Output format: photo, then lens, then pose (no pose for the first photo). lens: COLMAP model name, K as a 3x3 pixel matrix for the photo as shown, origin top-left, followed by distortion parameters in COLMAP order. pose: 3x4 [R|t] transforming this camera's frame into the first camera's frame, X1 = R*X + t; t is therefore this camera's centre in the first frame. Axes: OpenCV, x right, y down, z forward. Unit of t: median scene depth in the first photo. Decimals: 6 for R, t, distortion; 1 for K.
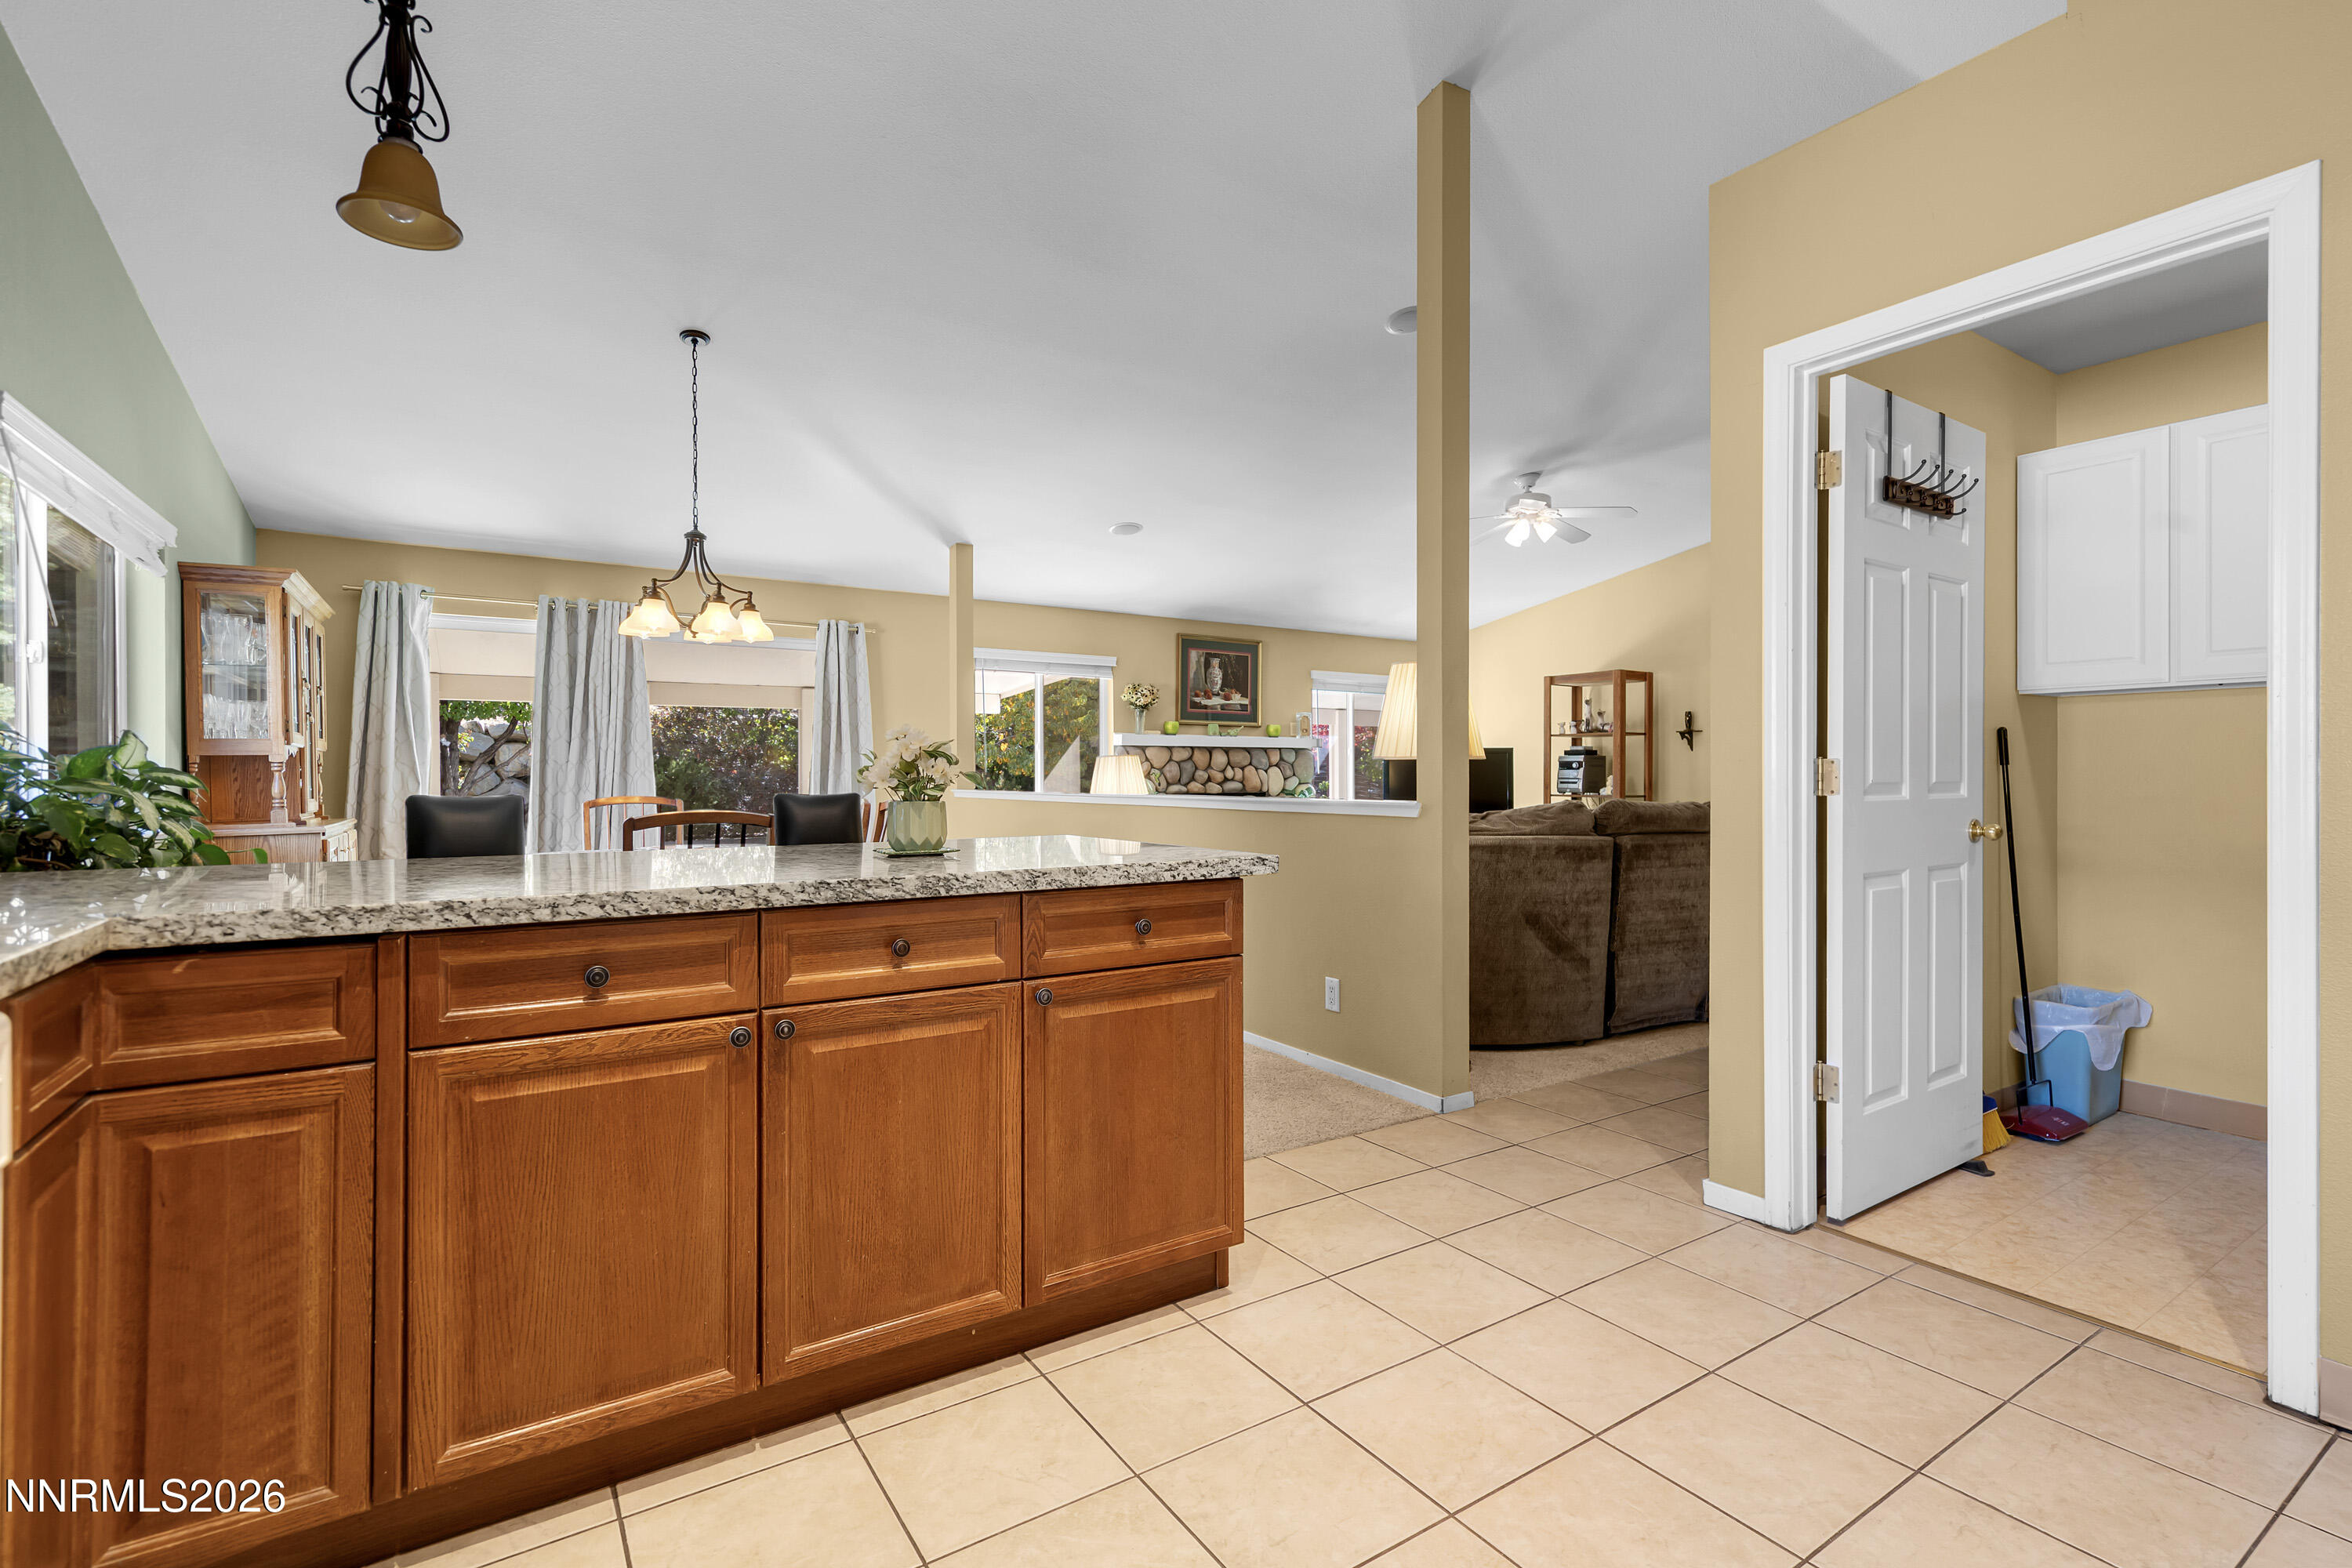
lens RADIAL K [[1091.9, 0, 1193.4], [0, 1091.9, 776.2], [0, 0, 1]] dist [0.004699, 0.000571]
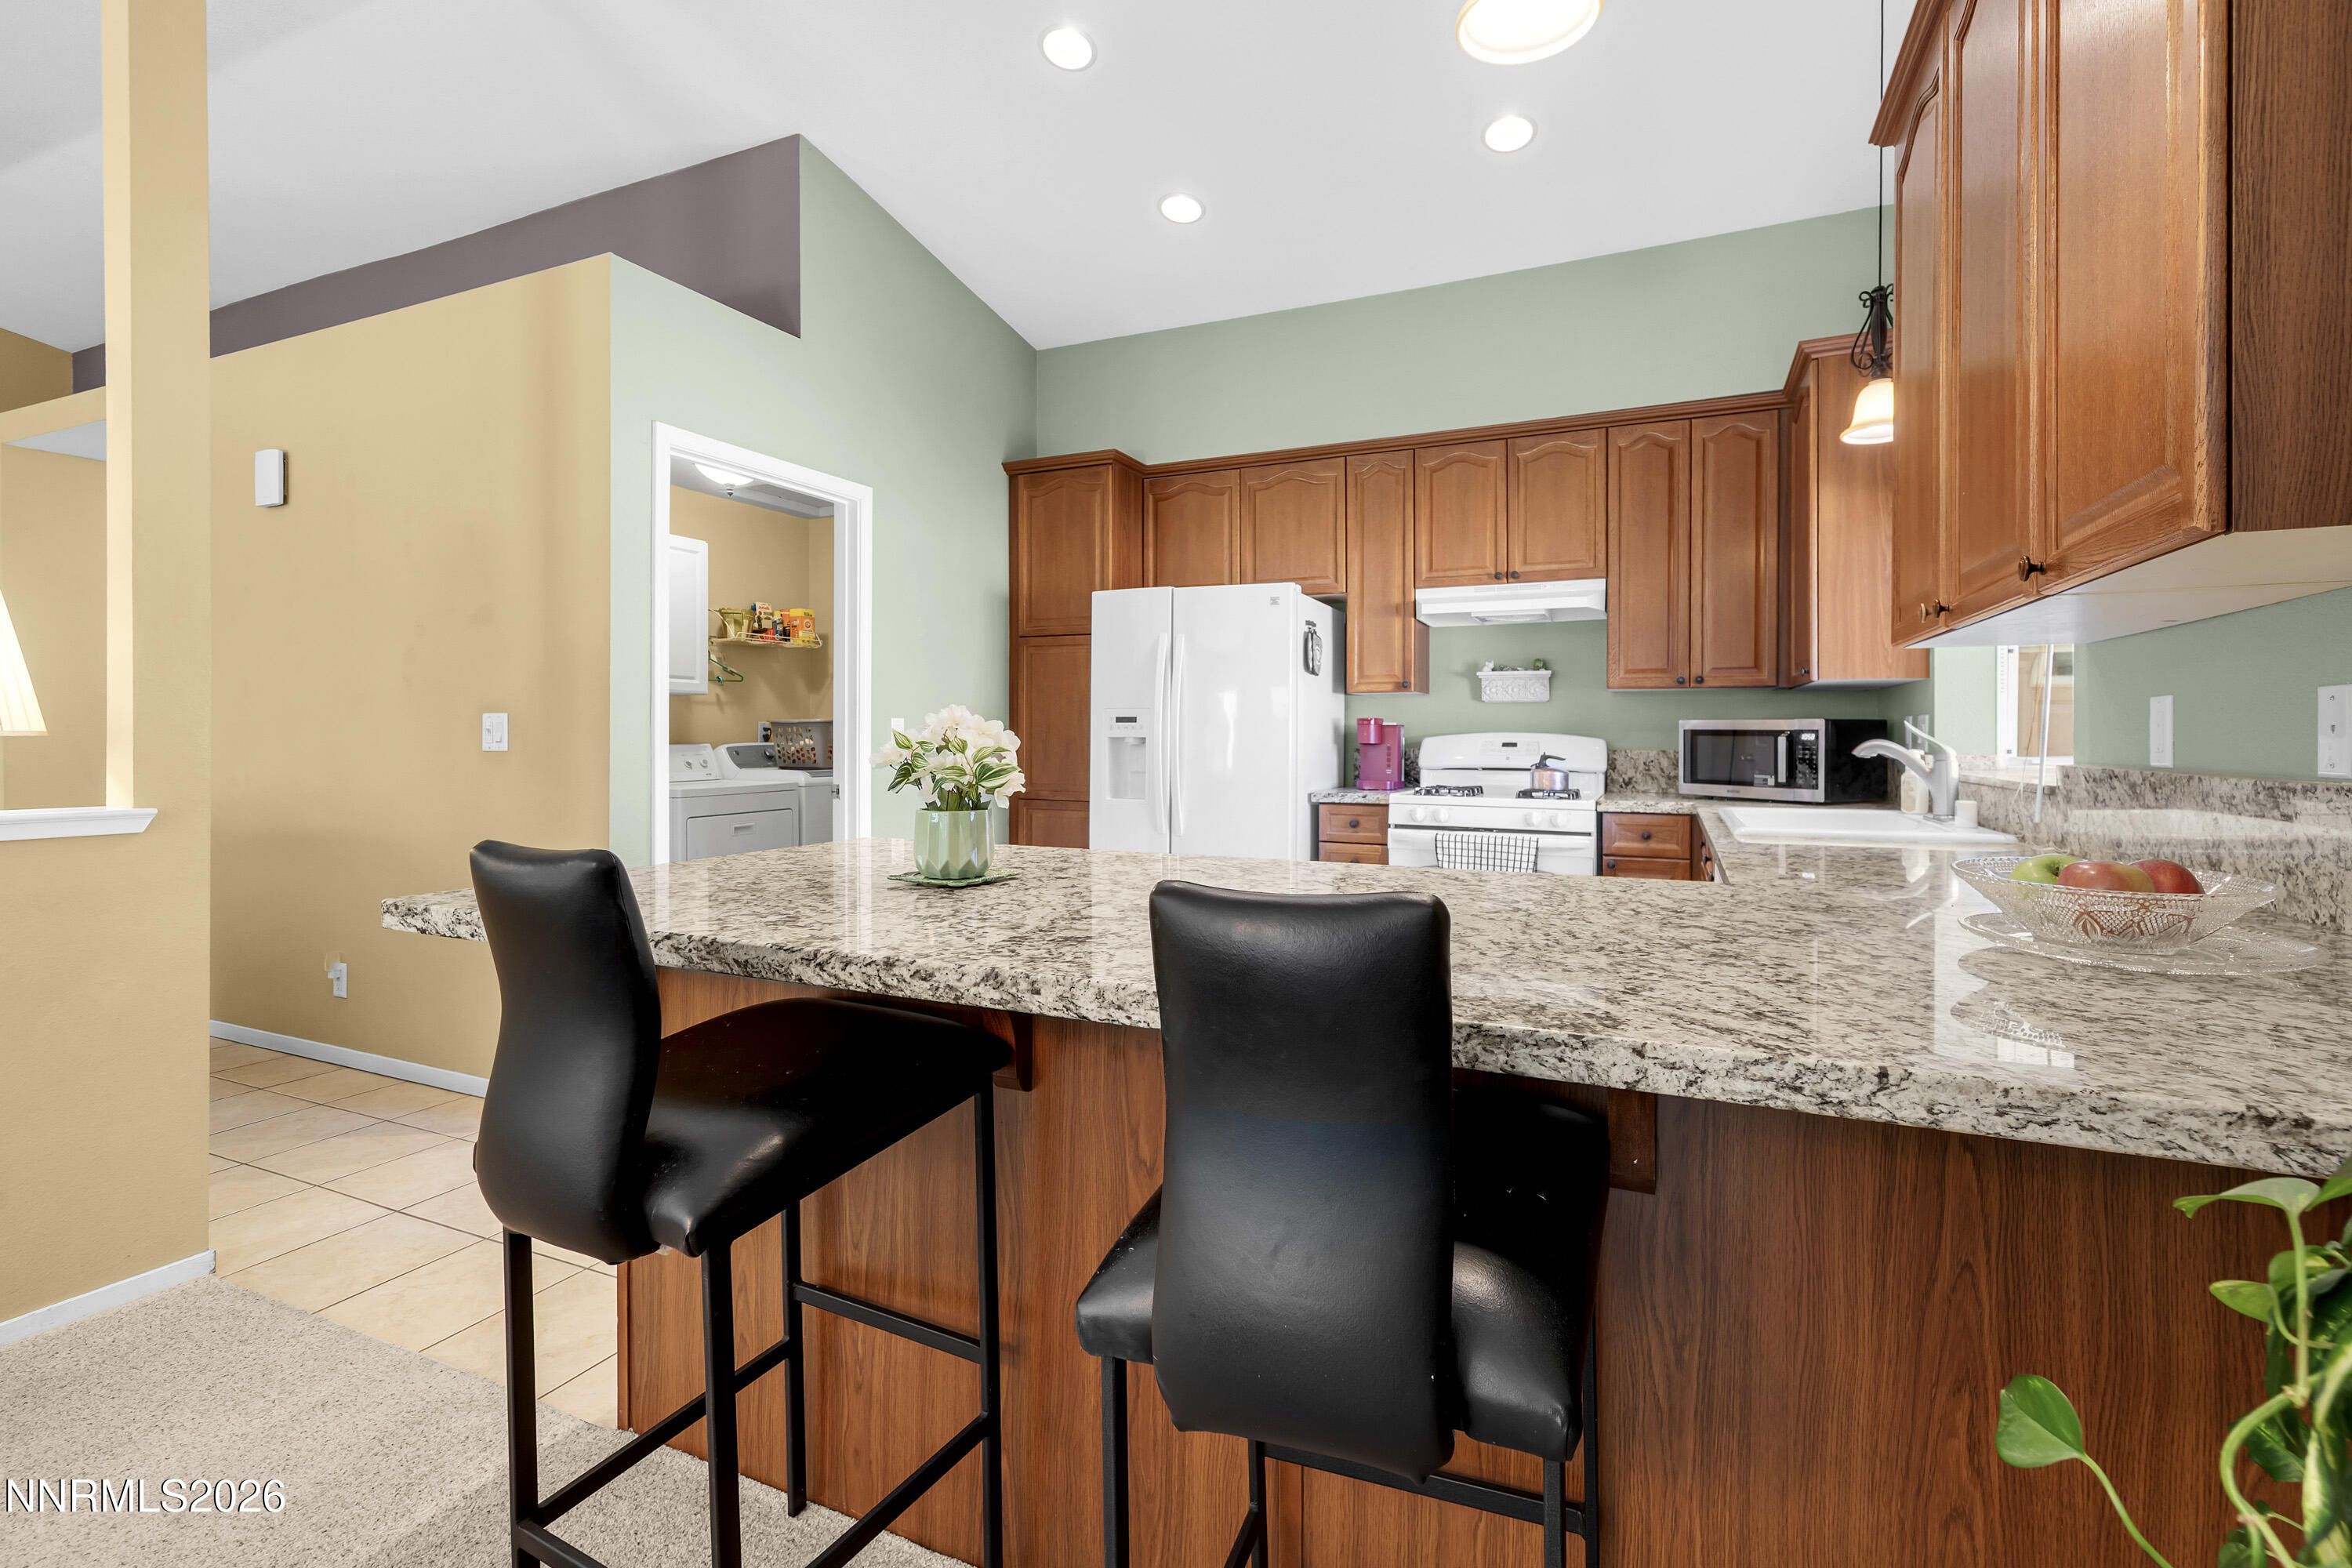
lens RADIAL K [[1044.2, 0, 1209.0], [0, 1044.2, 745.0], [0, 0, 1]] dist [0.009453, -0.003289]
pose [[-0.554577, -0.005326, 0.832115, -0.248485], [-0.001312, 0.999984, 0.005526, -0.006322], [-0.832131, 0.001973, -0.554575, 0.332532]]
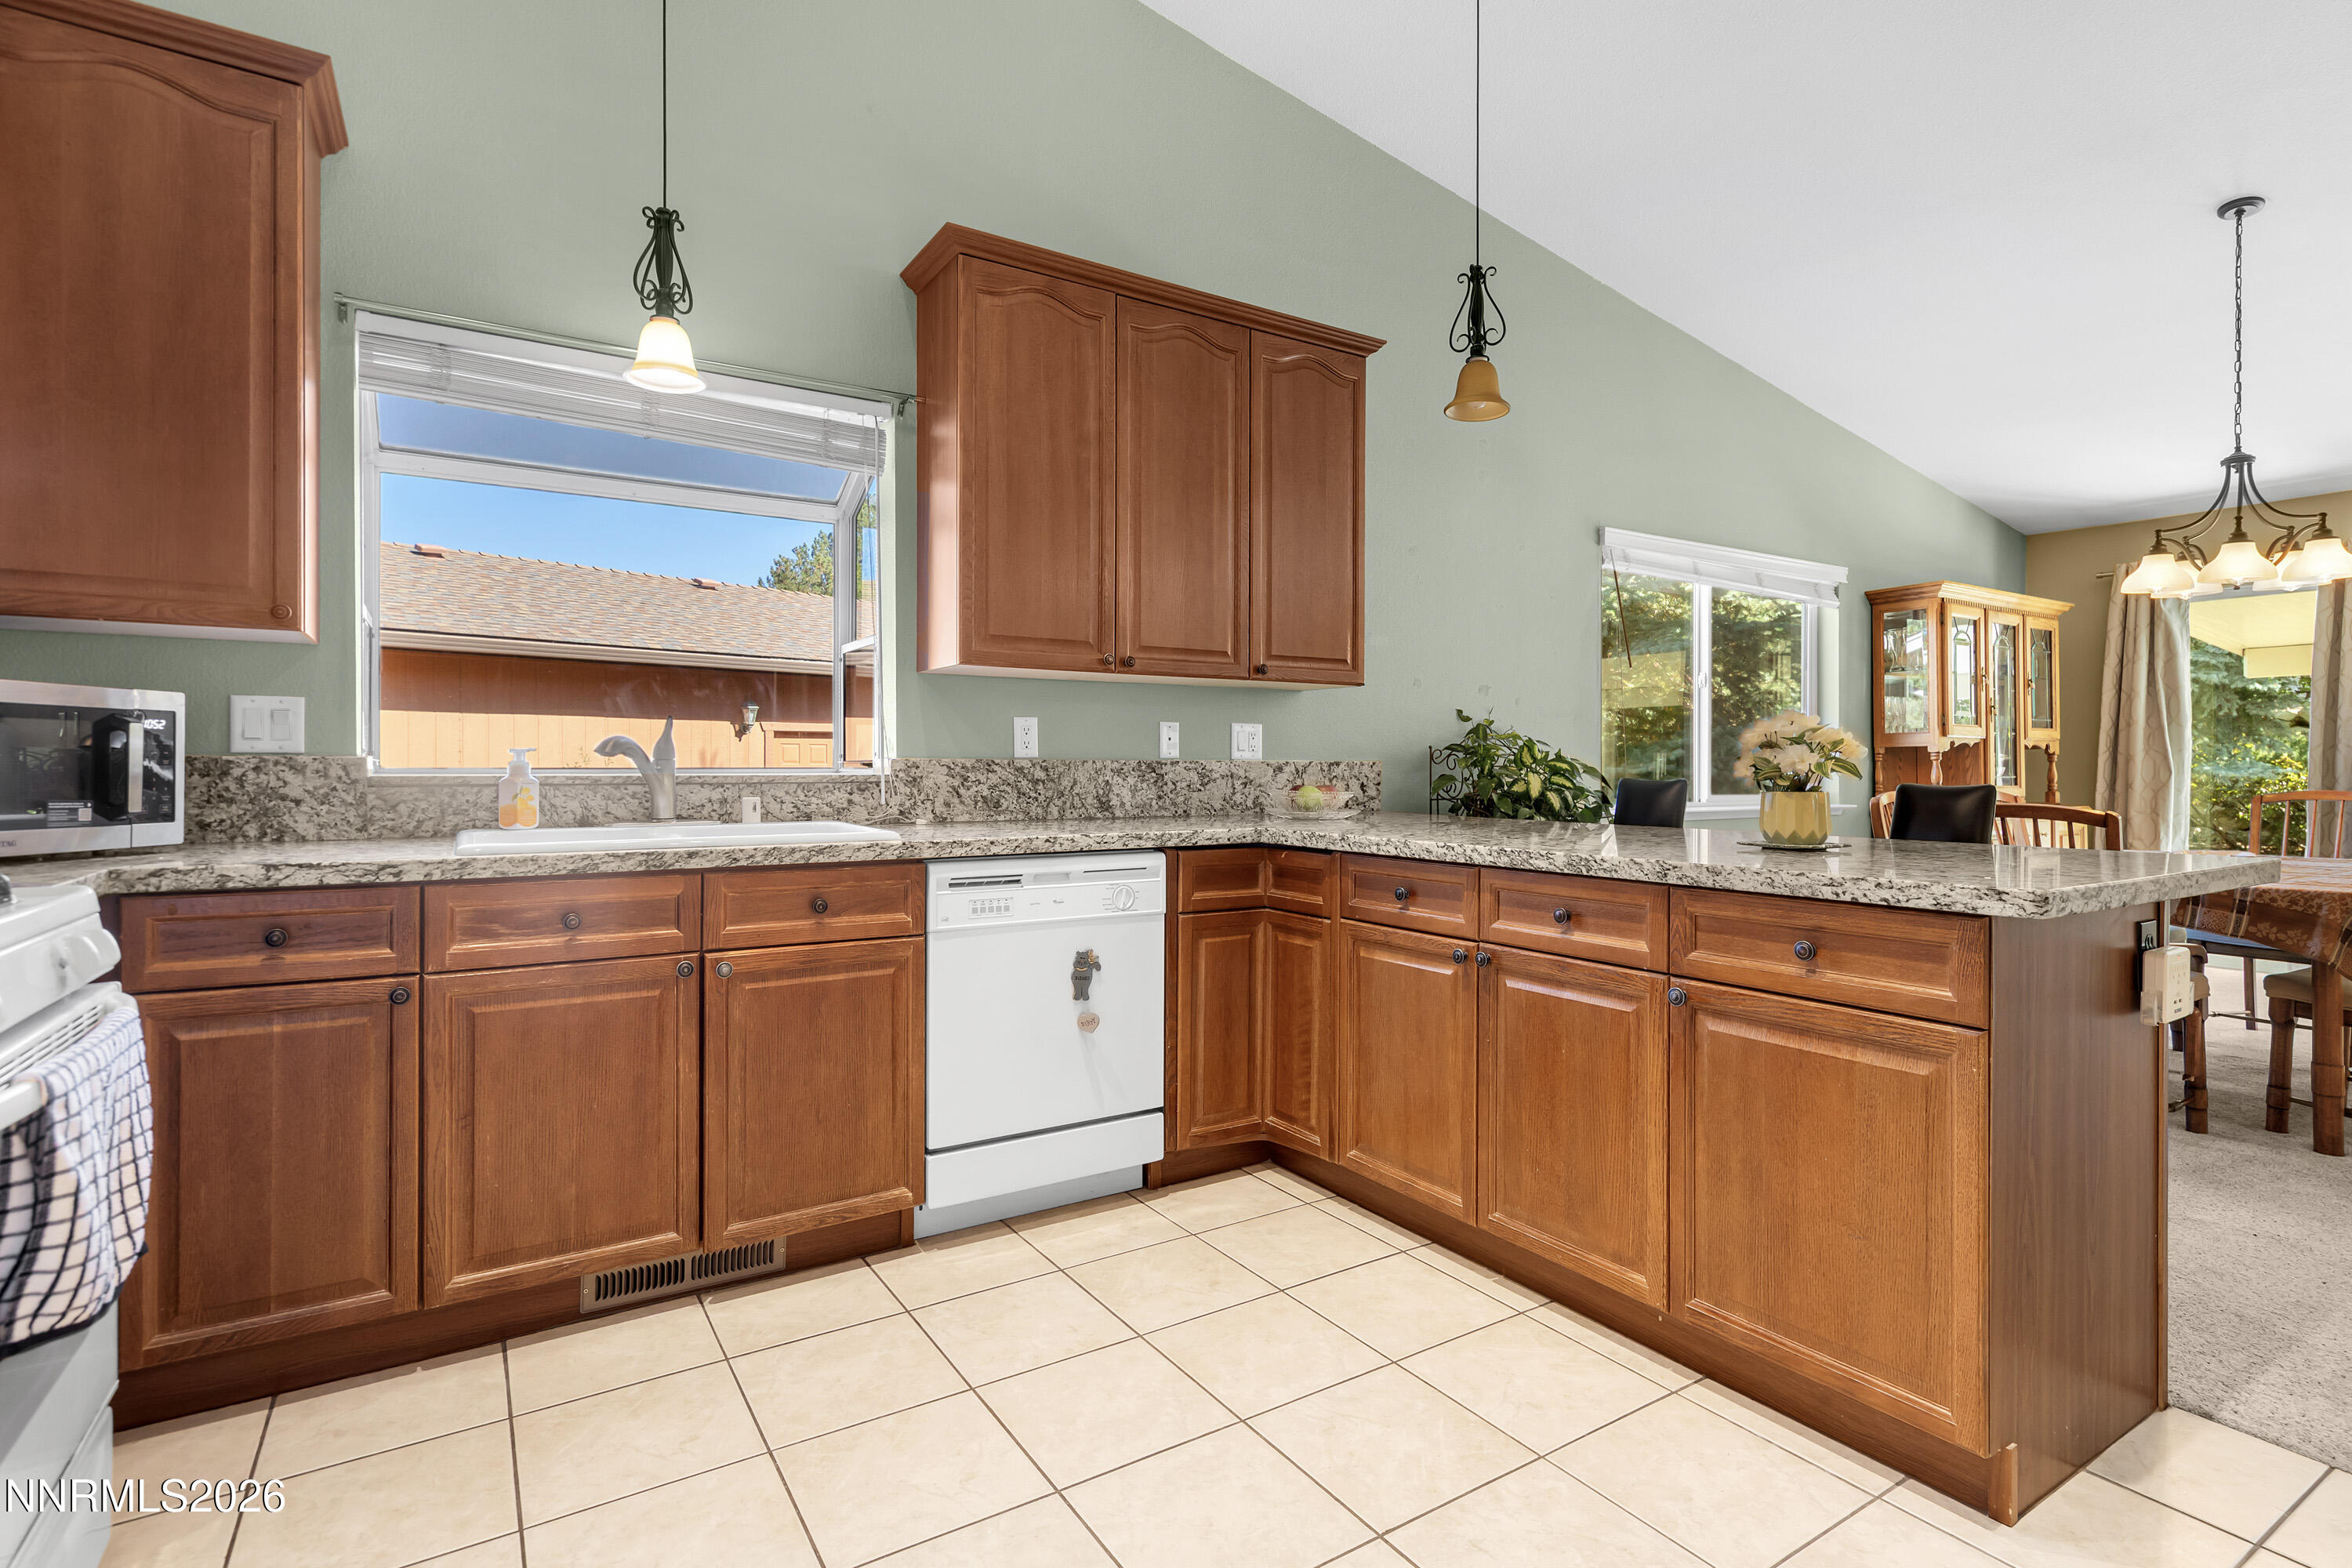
lens RADIAL K [[1126.8, 0, 1196.6], [0, 1126.8, 767.5], [0, 0, 1]] dist [0.003441, -0.002000]
pose [[-0.015633, 0.004117, -0.999869, 0.187658], [-0.001411, 0.999990, 0.004139, -0.000192], [0.999877, 0.001475, -0.015627, 0.131961]]
